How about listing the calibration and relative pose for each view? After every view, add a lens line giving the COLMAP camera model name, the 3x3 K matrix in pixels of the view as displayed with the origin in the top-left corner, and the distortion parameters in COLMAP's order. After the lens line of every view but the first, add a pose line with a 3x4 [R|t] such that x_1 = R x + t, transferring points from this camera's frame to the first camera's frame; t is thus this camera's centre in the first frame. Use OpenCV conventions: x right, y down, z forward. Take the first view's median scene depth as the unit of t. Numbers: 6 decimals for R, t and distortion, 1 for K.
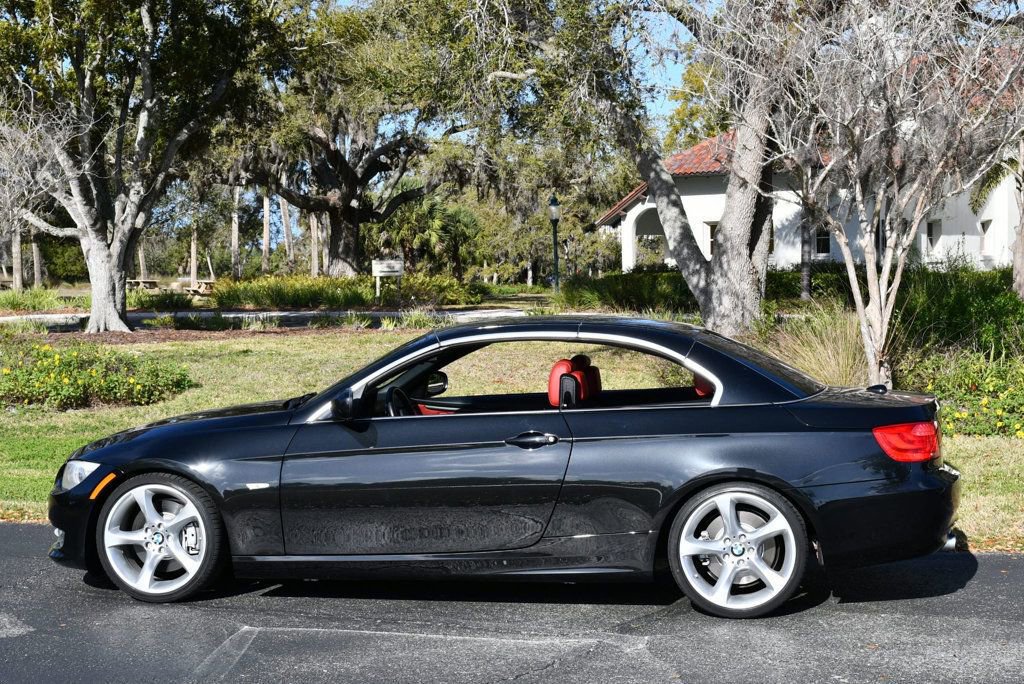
lens RADIAL K [[2092.1, 0, 515.3], [0, 2092.1, 342.5], [0, 0, 1]] dist [0.099710, 0.000000]
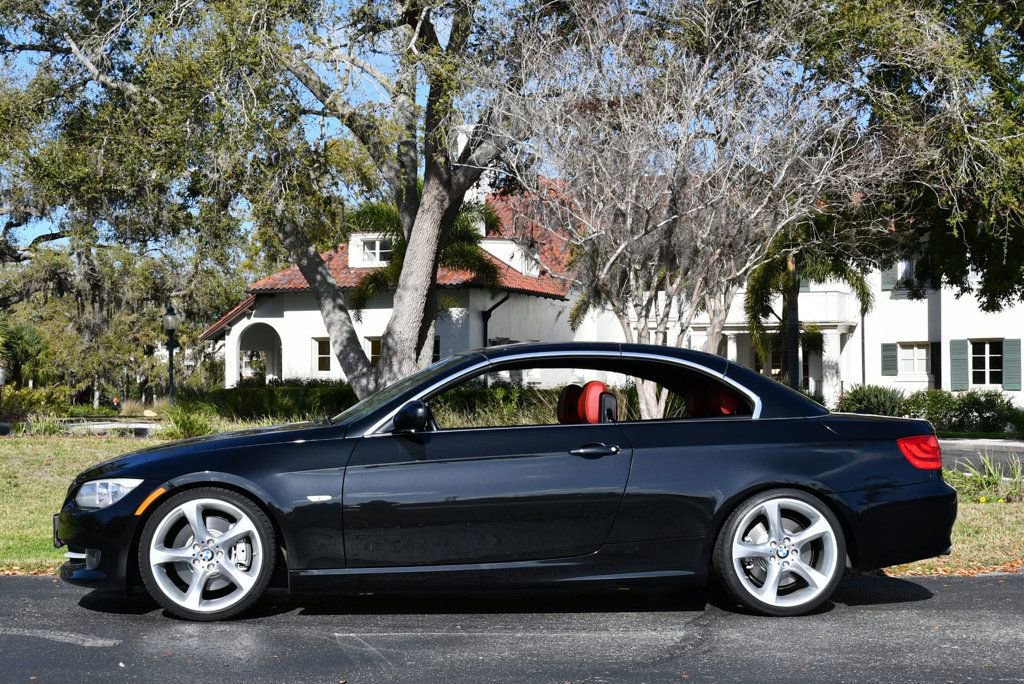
lens RADIAL K [[2092.1, 0, 469.2], [0, 2092.1, 477.7], [0, 0, 1]] dist [0.099710, 0.000000]
pose [[0.946594, 0.009065, 0.322300, -0.359454], [-0.000315, 0.999630, -0.027189, 0.082092], [-0.322427, 0.025635, 0.946247, 0.044172]]
